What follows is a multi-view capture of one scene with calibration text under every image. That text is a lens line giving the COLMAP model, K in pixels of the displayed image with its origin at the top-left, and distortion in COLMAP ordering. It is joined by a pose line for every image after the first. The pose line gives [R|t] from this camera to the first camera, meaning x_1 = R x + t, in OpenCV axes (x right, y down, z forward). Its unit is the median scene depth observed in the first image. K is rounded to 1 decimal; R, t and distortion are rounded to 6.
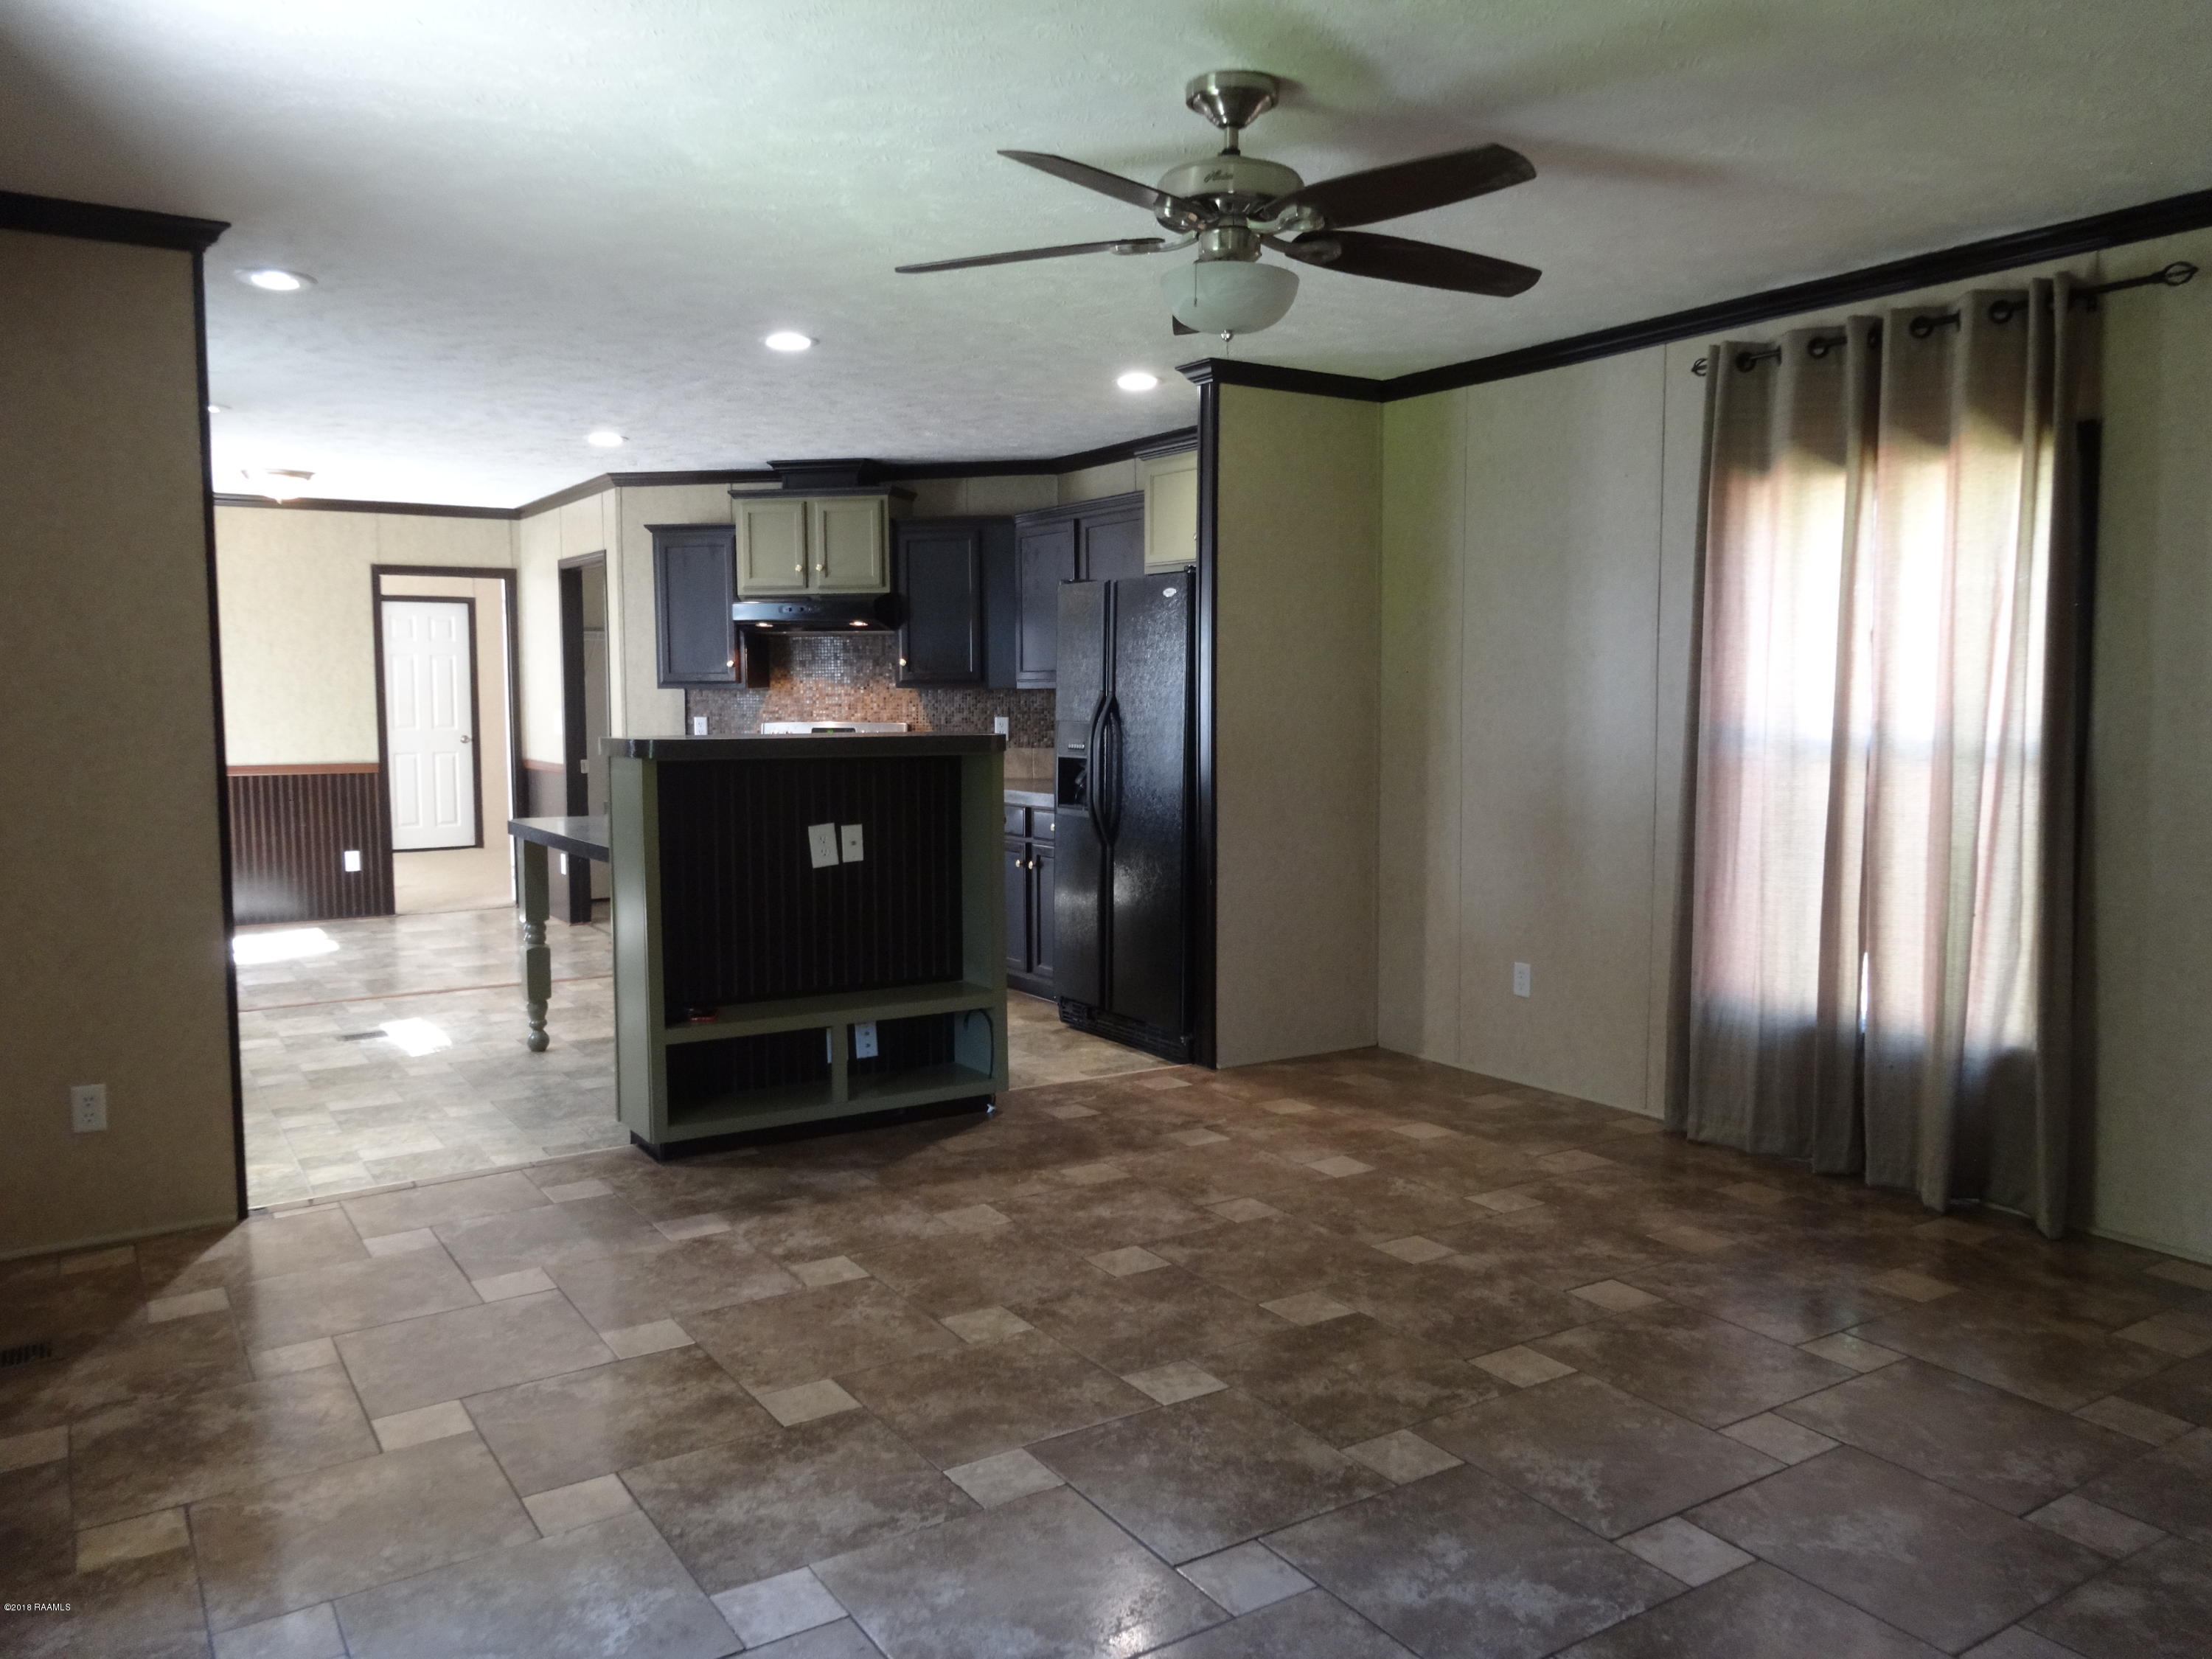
lens RADIAL K [[1625.3, 0, 1106.0], [0, 1625.3, 829.5], [0, 0, 1]] dist [-0.005152, -0.001699]
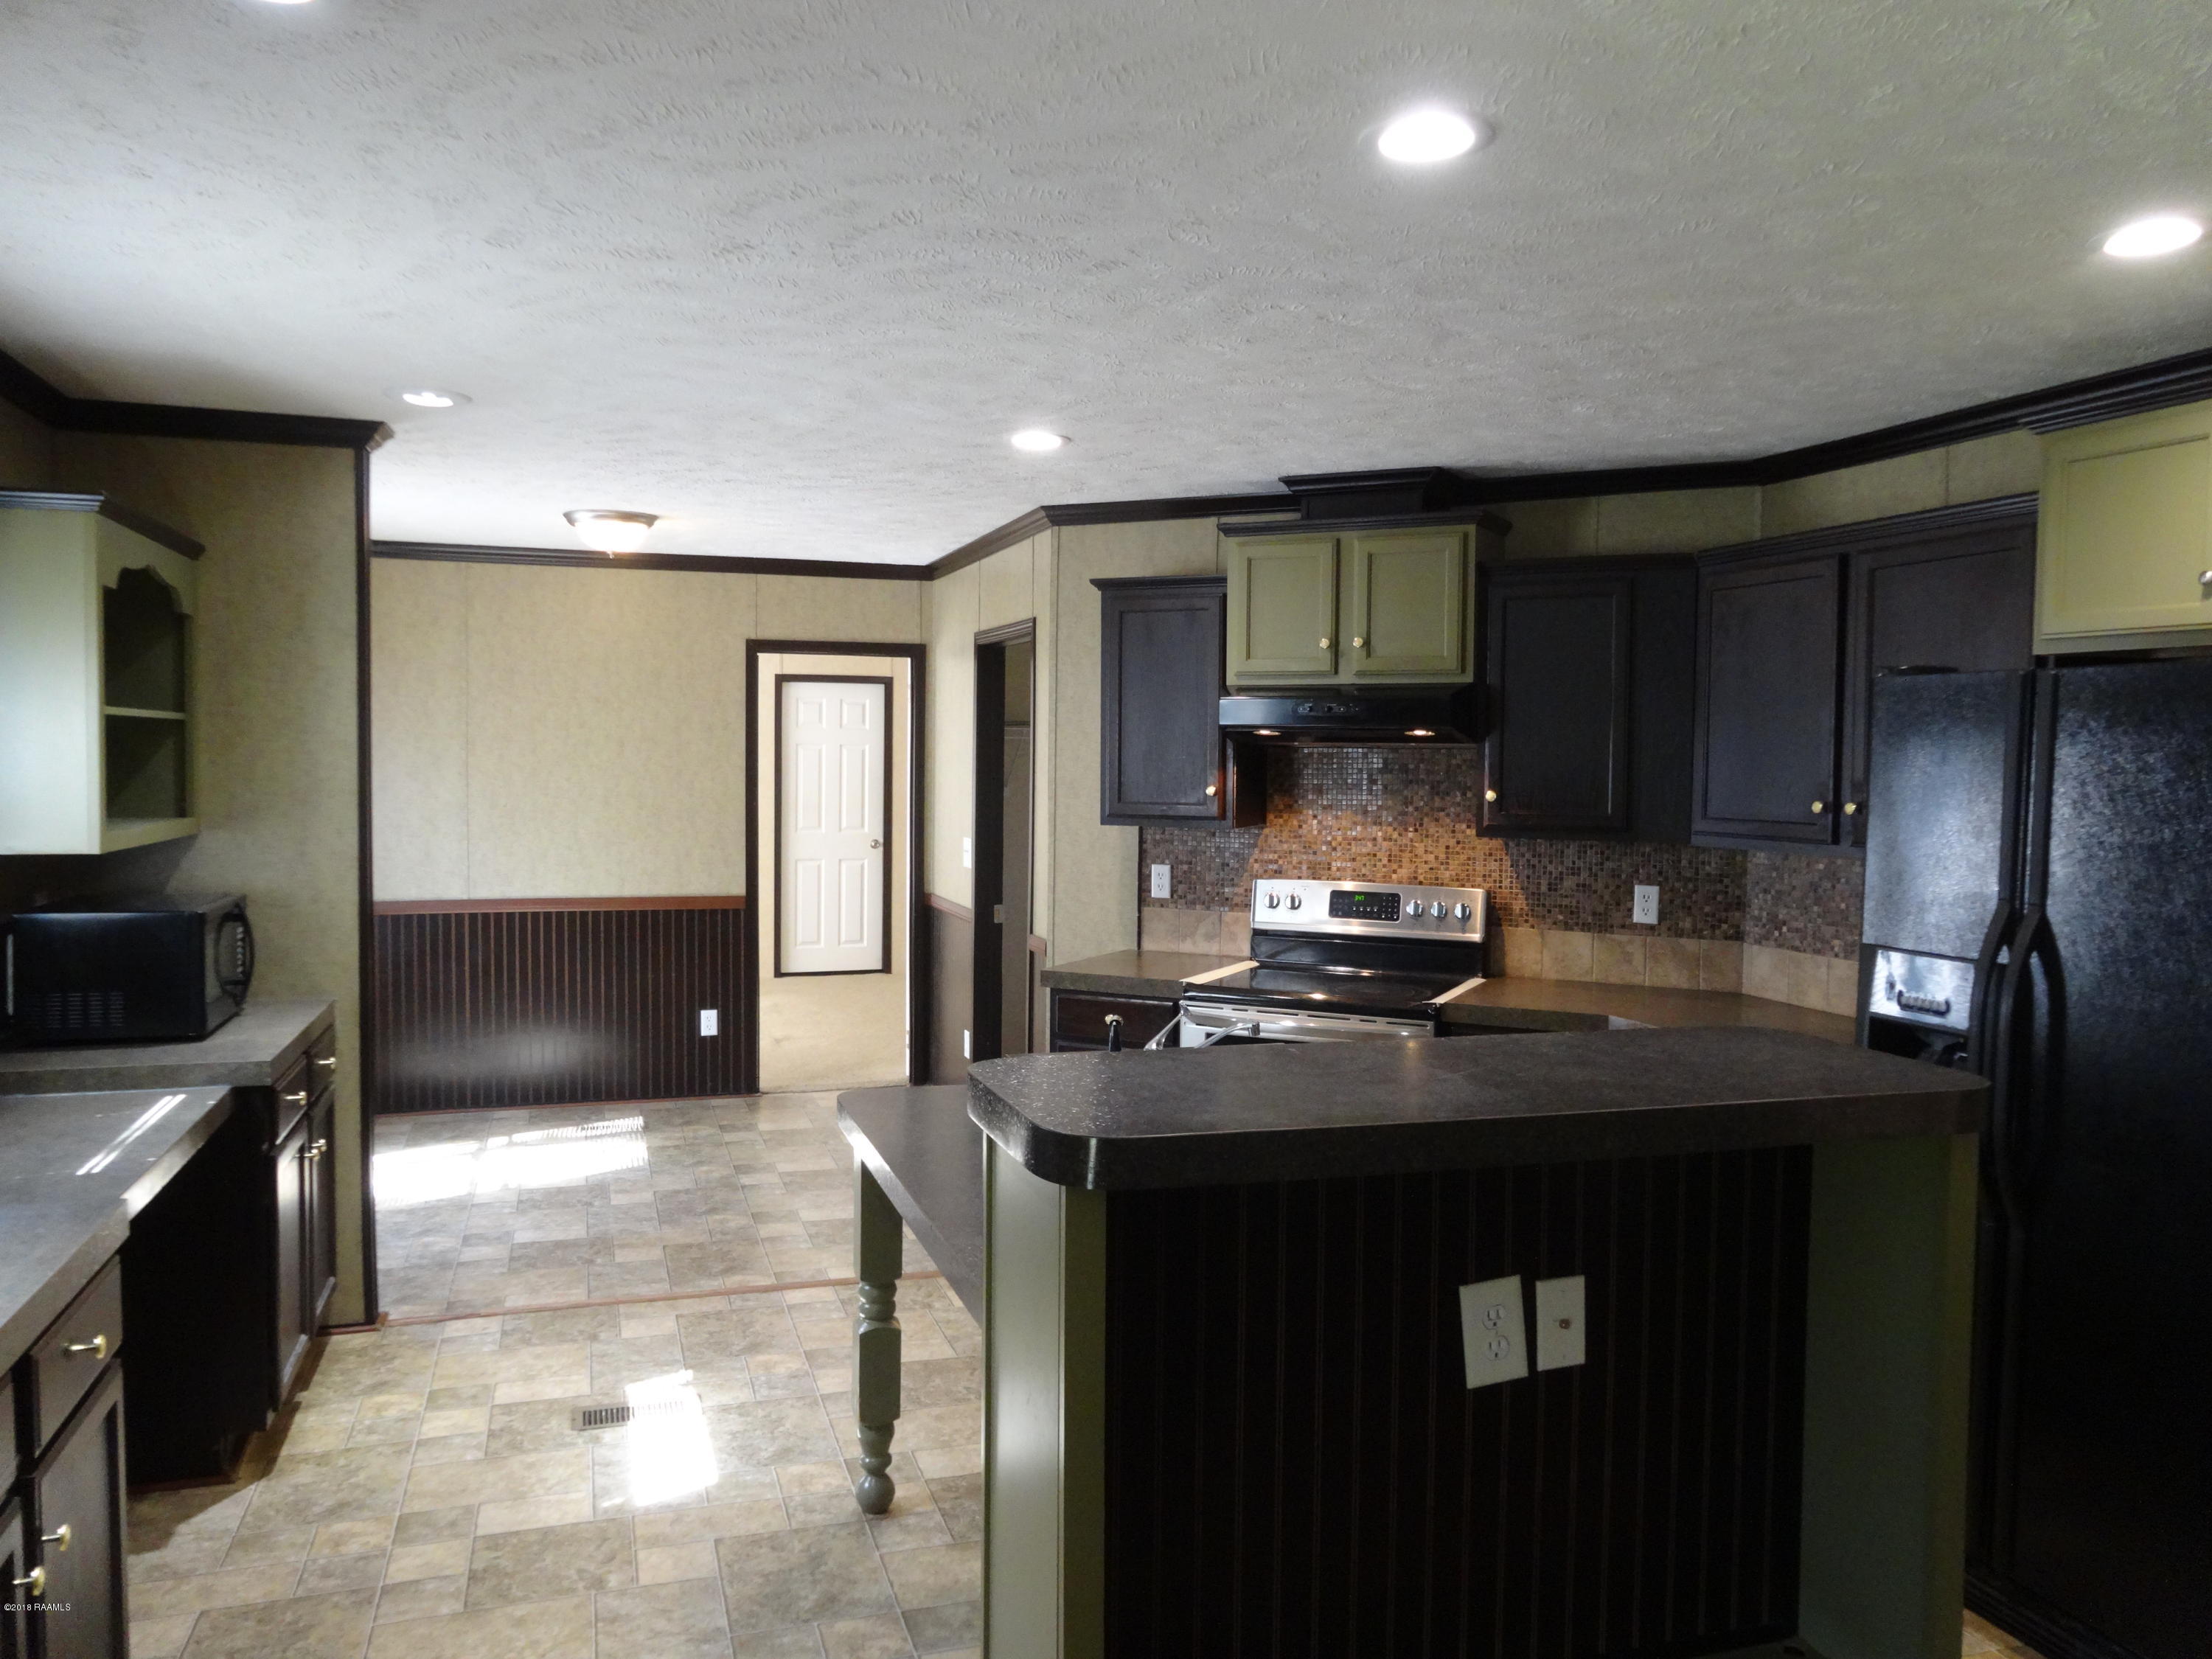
lens RADIAL K [[1625.3, 0, 1106.0], [0, 1625.3, 829.5], [0, 0, 1]] dist [-0.005152, -0.001699]
pose [[0.966052, 0.024481, -0.257186, -0.107833], [-0.035179, 0.998693, -0.037076, -0.062867], [0.255943, 0.044865, 0.965650, 0.375376]]
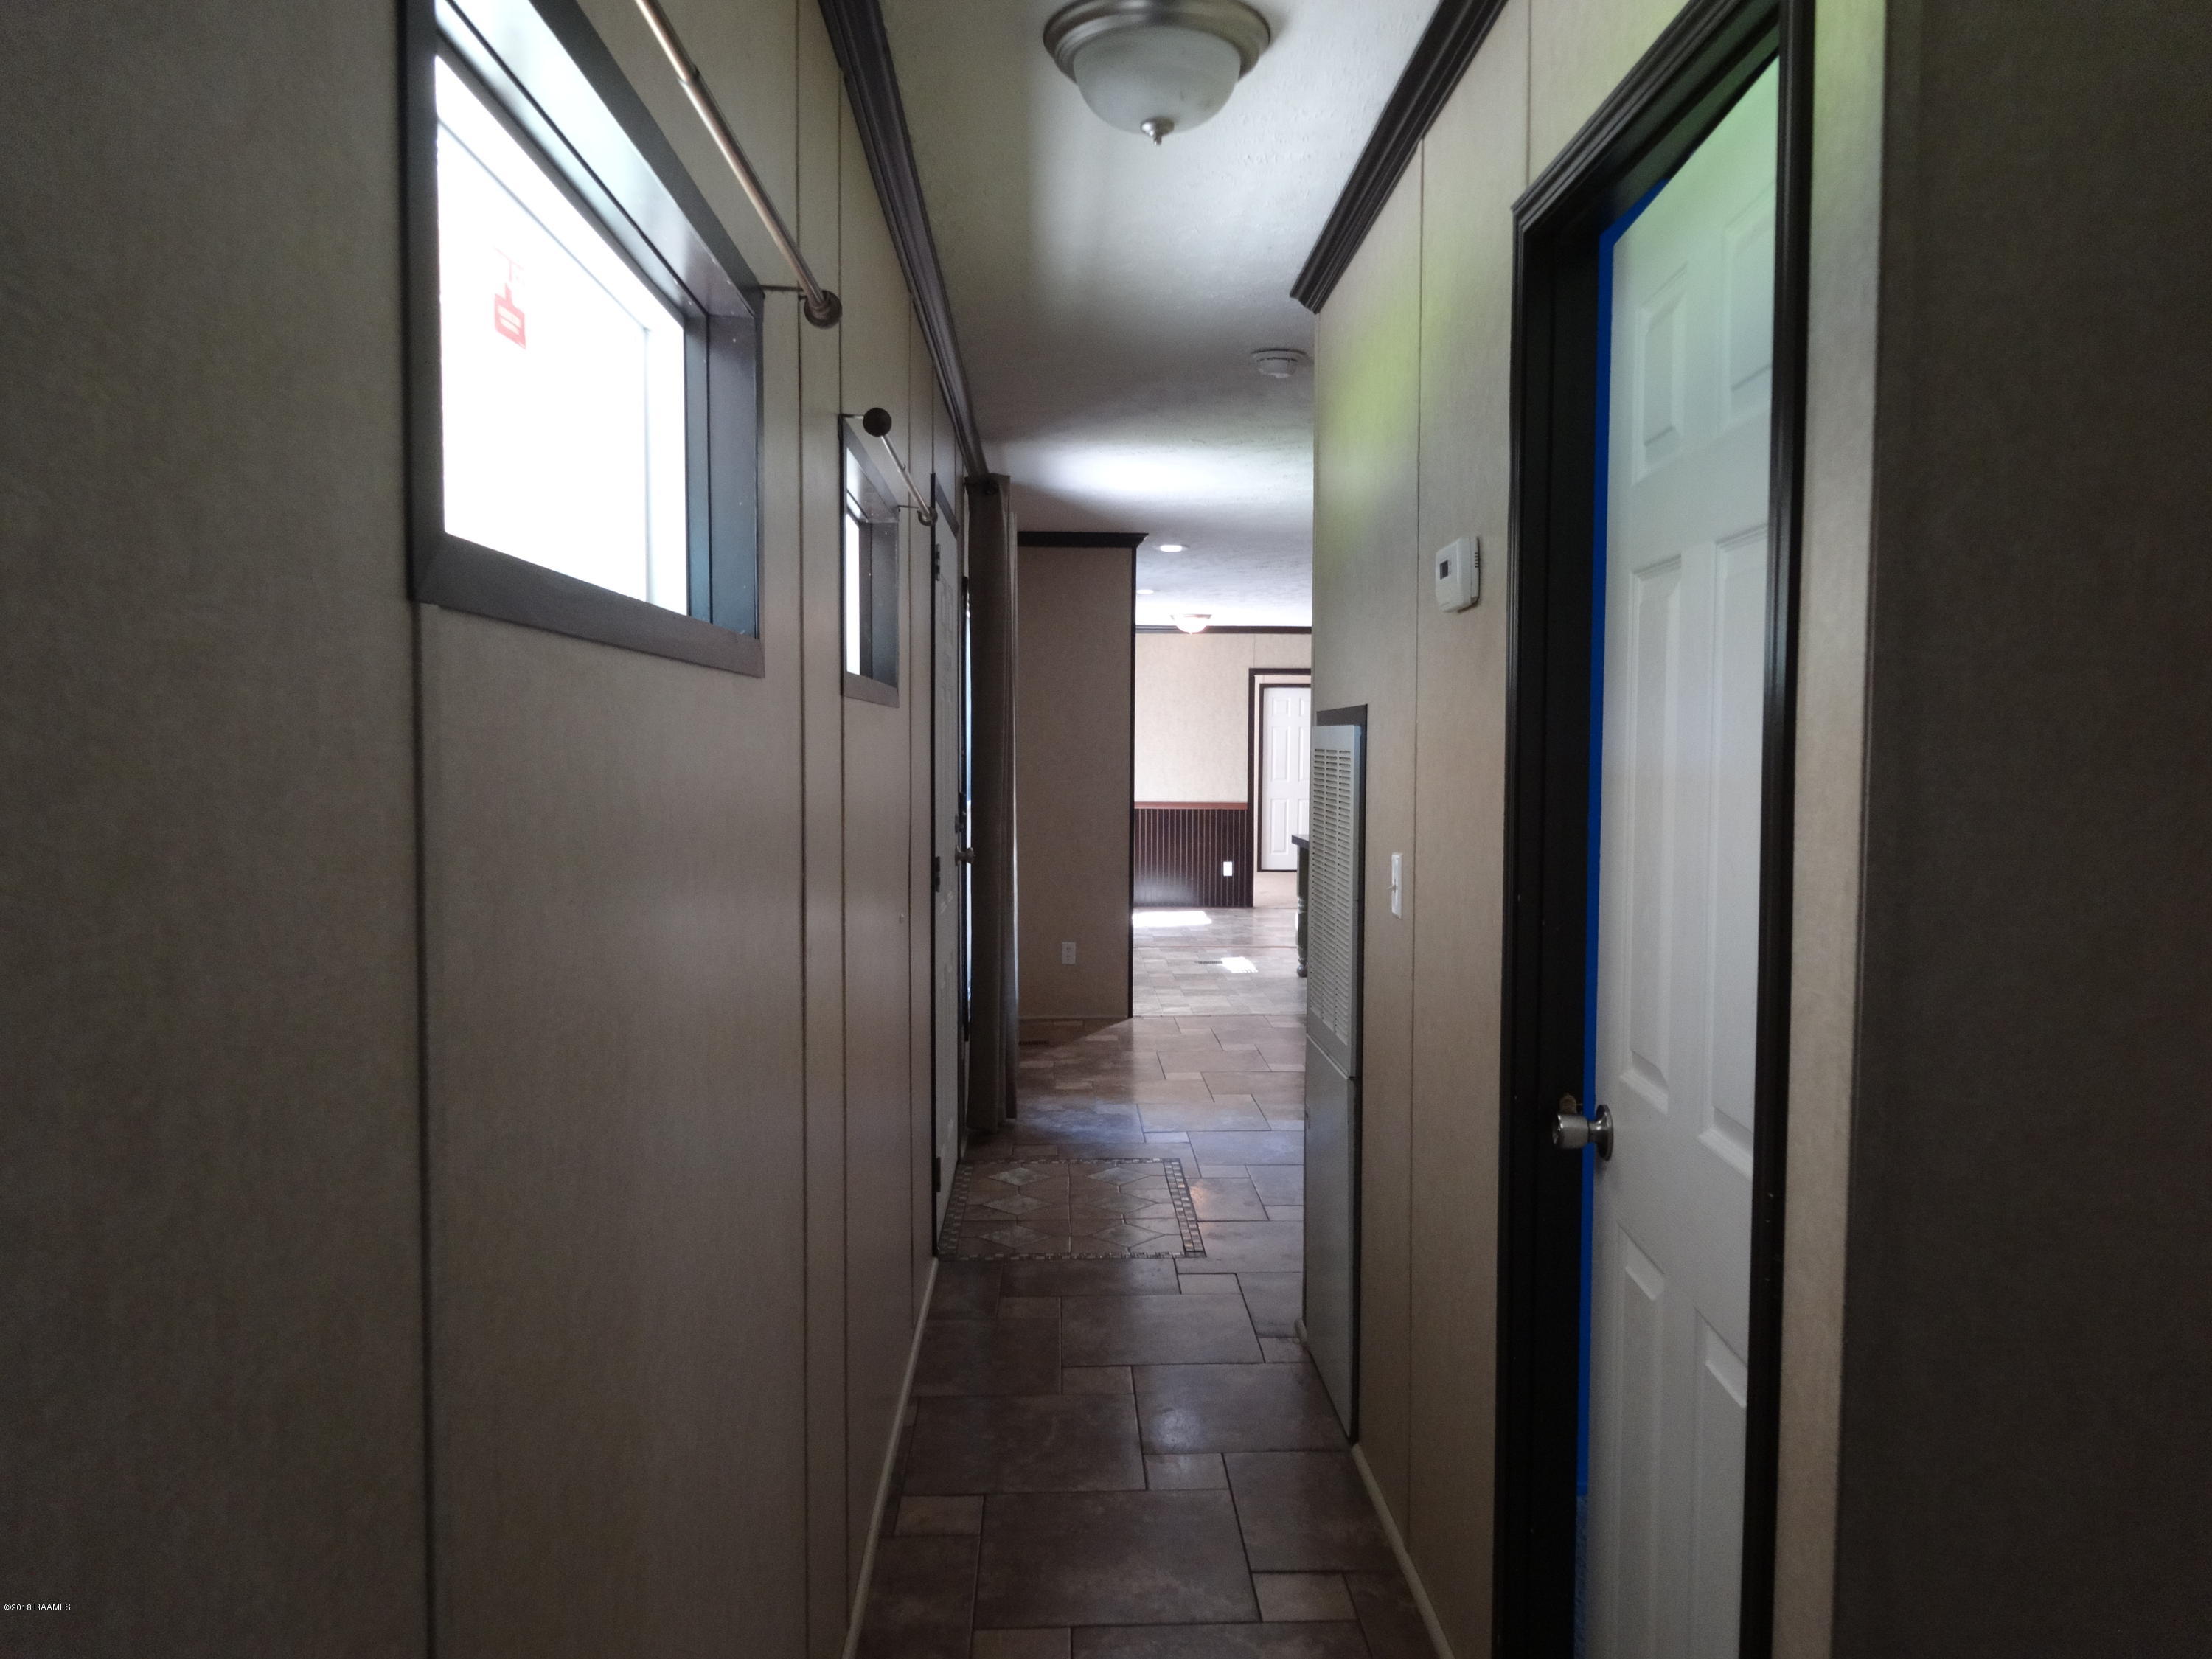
lens RADIAL K [[1625.3, 0, 1106.0], [0, 1625.3, 829.5], [0, 0, 1]] dist [-0.005152, -0.001699]
pose [[0.854774, 0.034433, -0.517857, 0.254737], [-0.053564, 0.998321, -0.022033, 0.027943], [0.516229, 0.046572, 0.855183, -0.399600]]
